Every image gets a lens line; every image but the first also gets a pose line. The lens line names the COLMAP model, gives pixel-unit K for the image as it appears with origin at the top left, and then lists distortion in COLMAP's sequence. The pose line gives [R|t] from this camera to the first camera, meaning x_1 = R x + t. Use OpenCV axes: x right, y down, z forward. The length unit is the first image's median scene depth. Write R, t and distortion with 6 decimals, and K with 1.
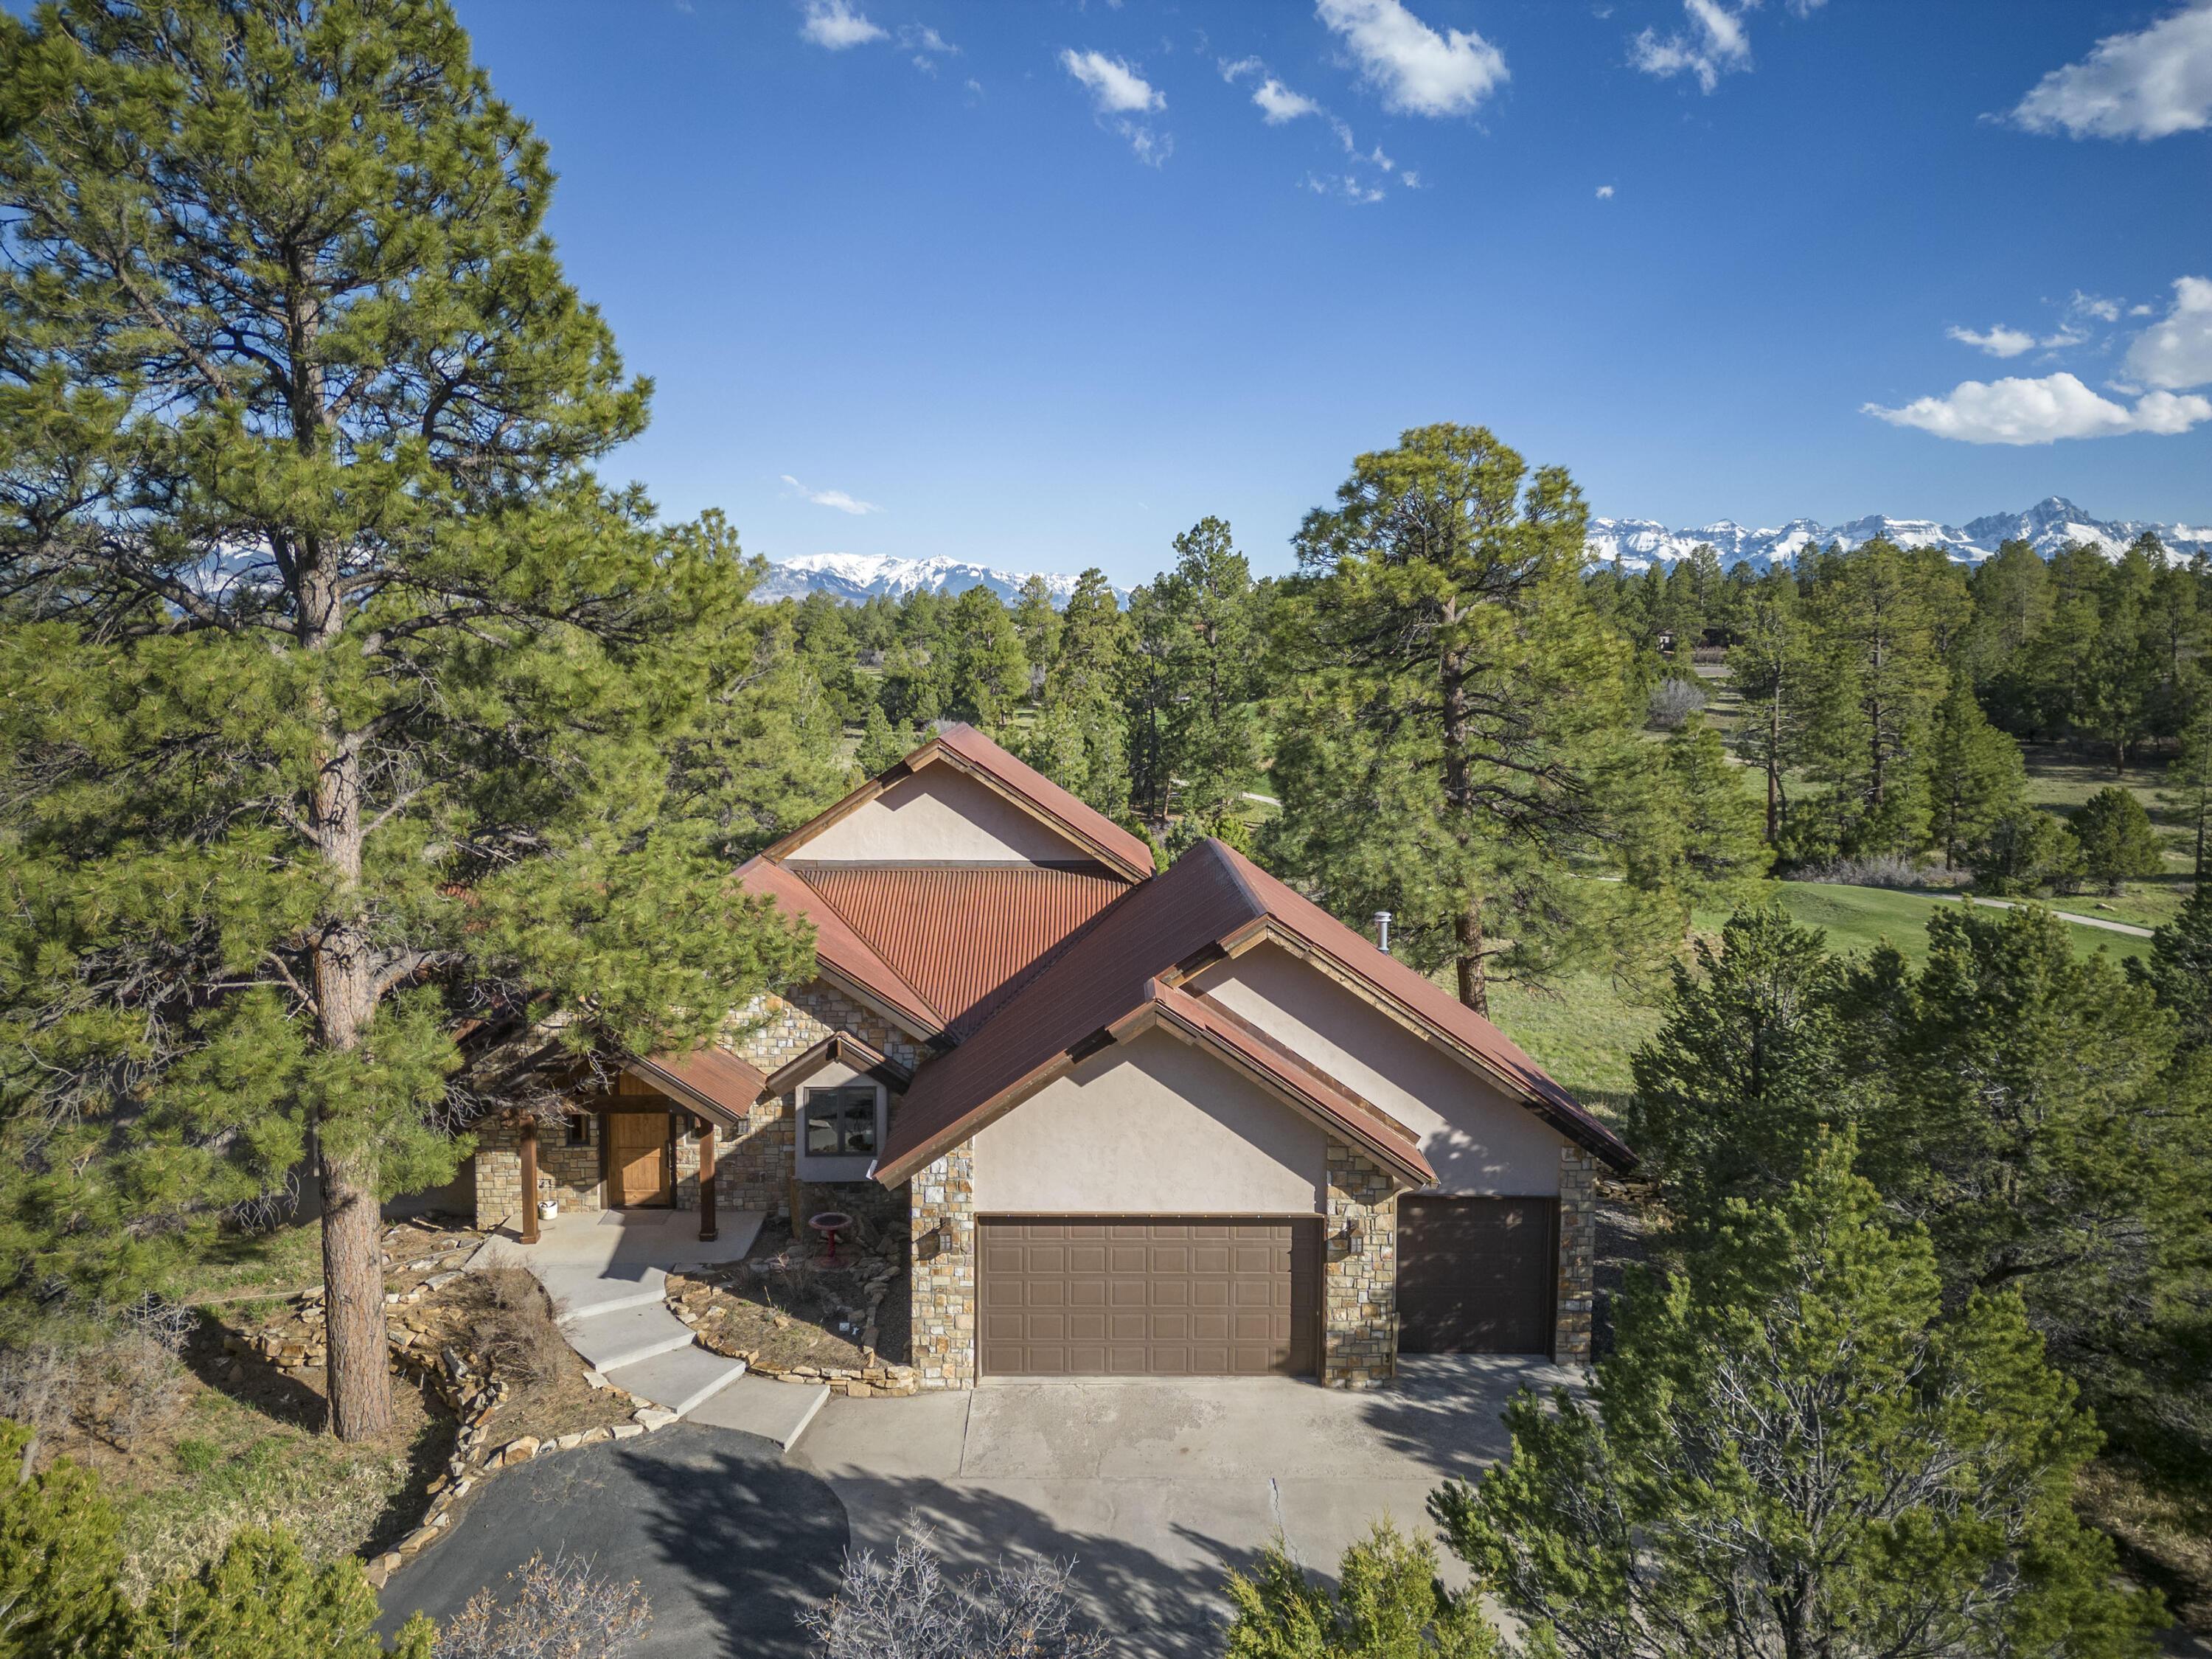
lens RADIAL K [[1559.5, 0, 1130.7], [0, 1559.5, 827.4], [0, 0, 1]] dist [0.079414, -0.051870]
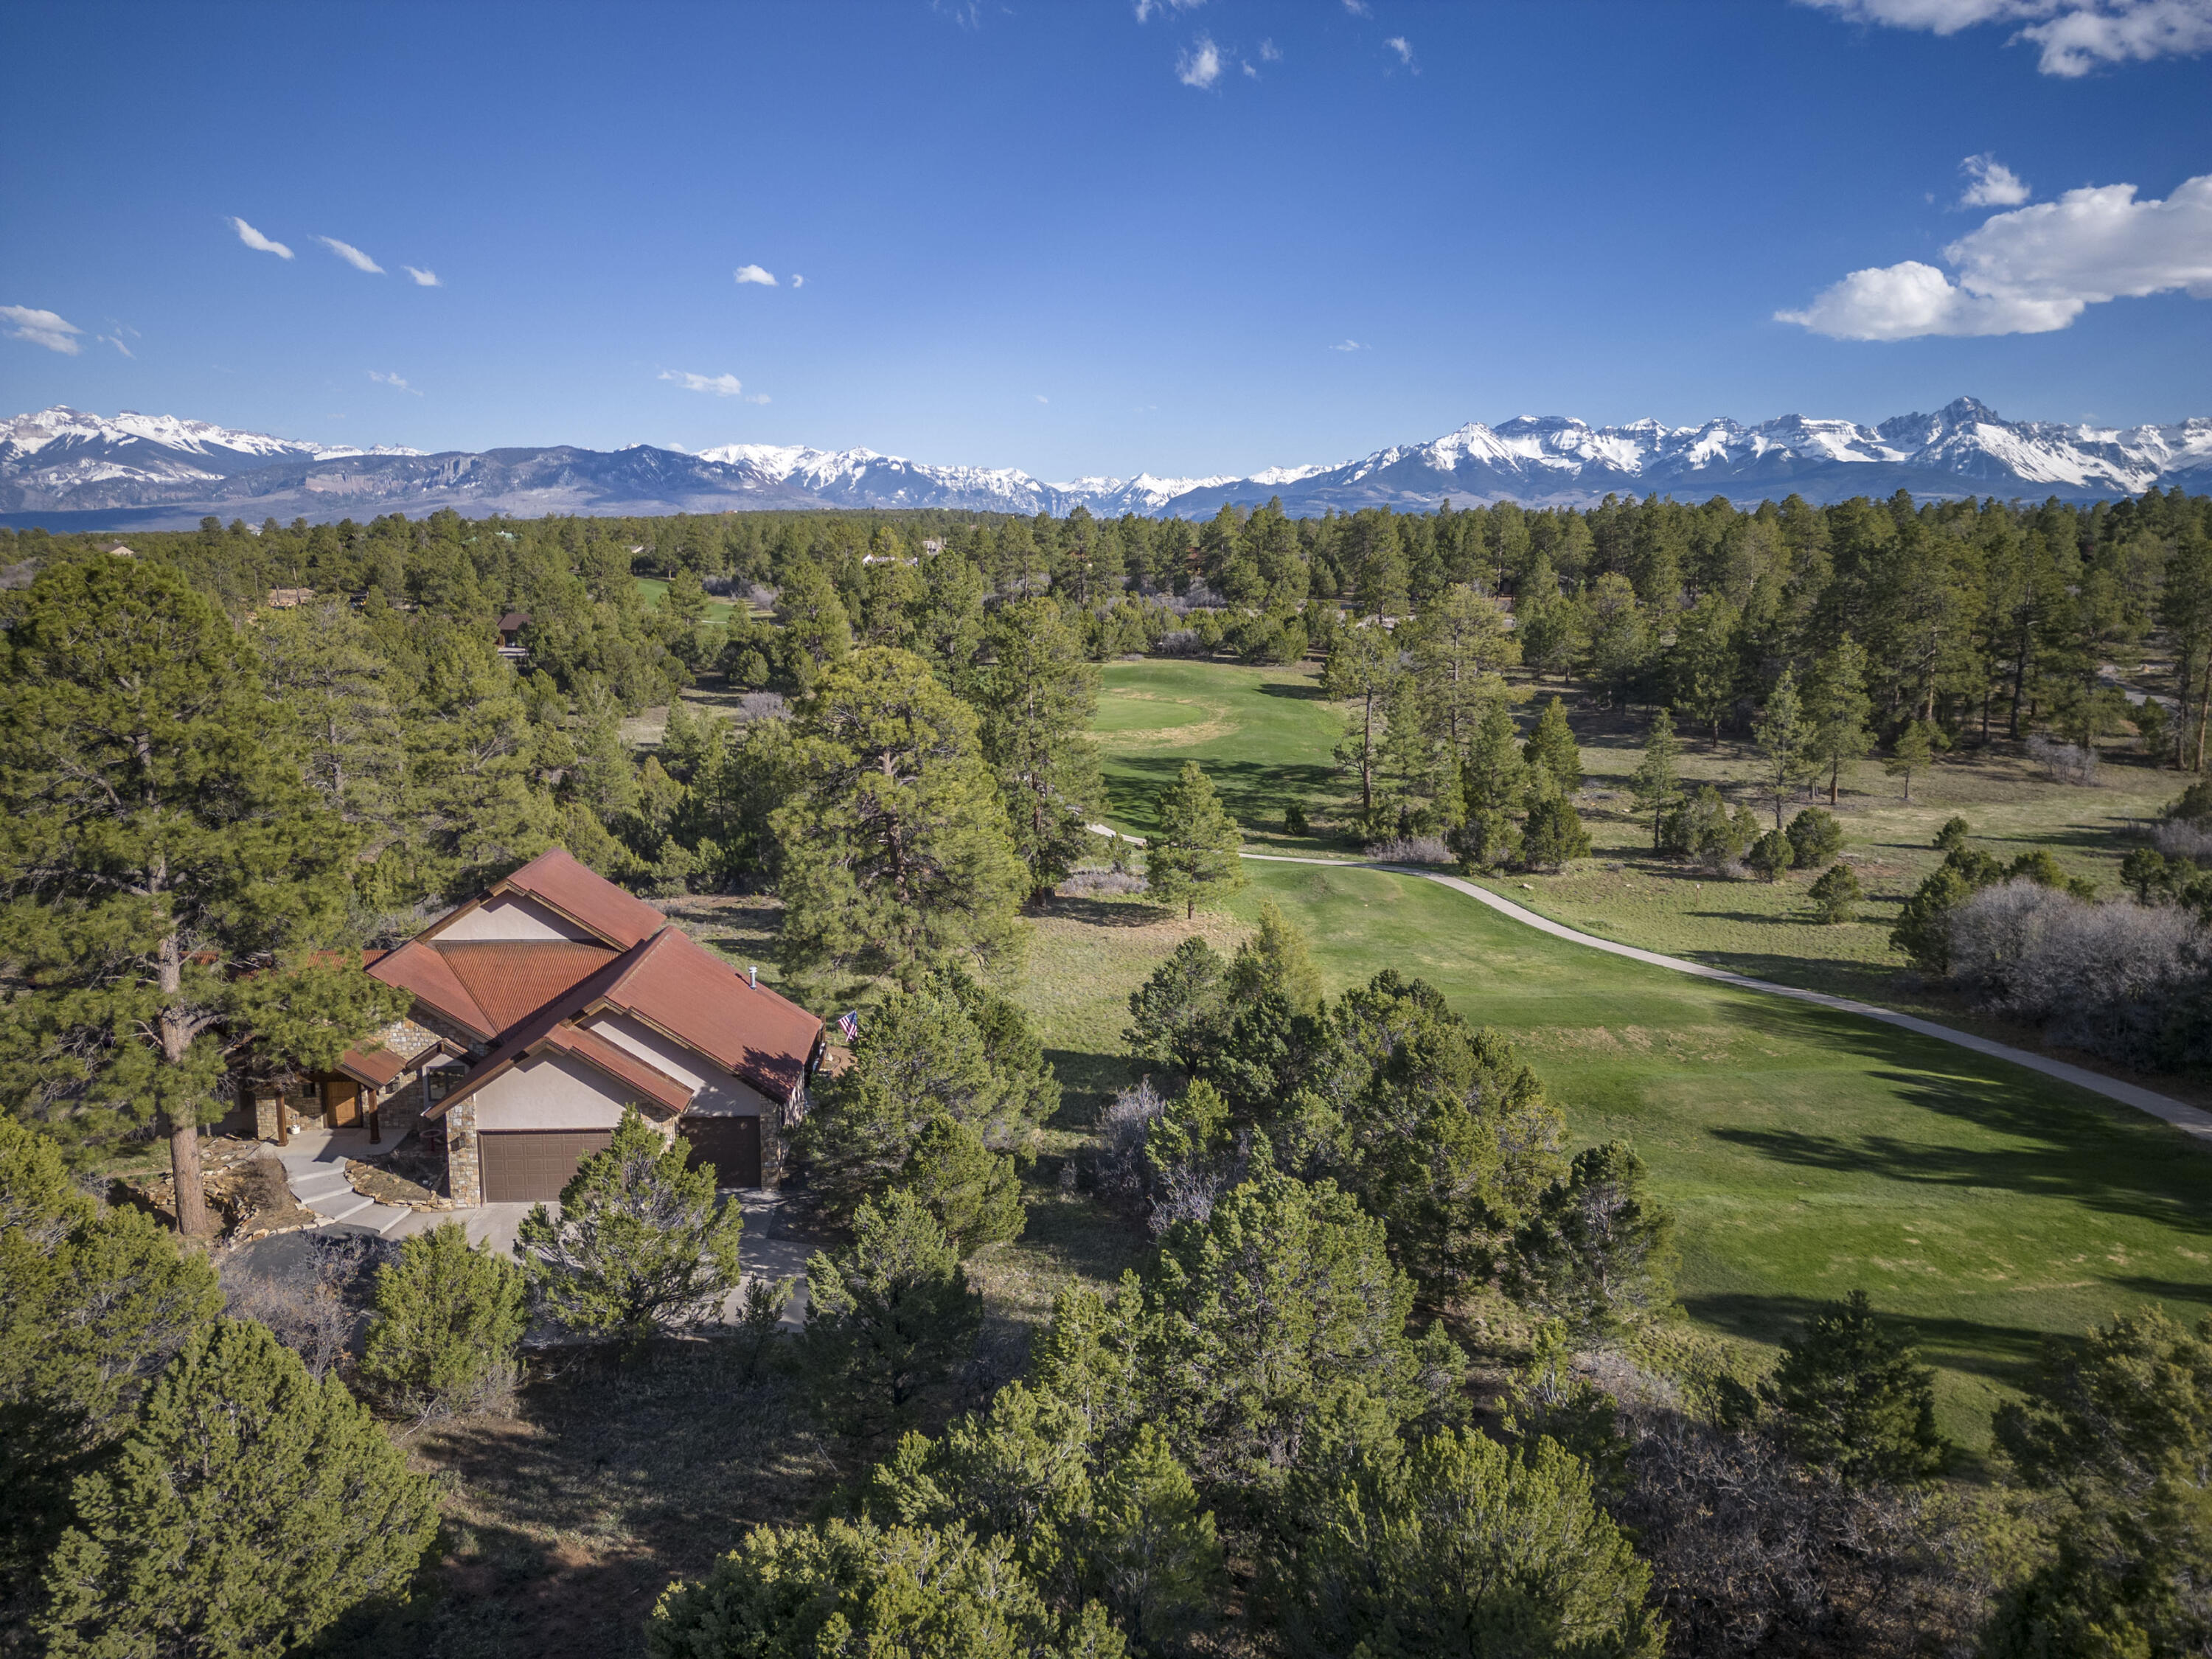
lens RADIAL K [[1559.5, 0, 1130.7], [0, 1559.5, 827.4], [0, 0, 1]] dist [0.079414, -0.051870]
pose [[0.998953, -0.003307, 0.045624, 0.705427], [0.000303, 0.997841, 0.065673, -0.317489], [-0.045743, -0.065591, 0.996798, -1.206231]]
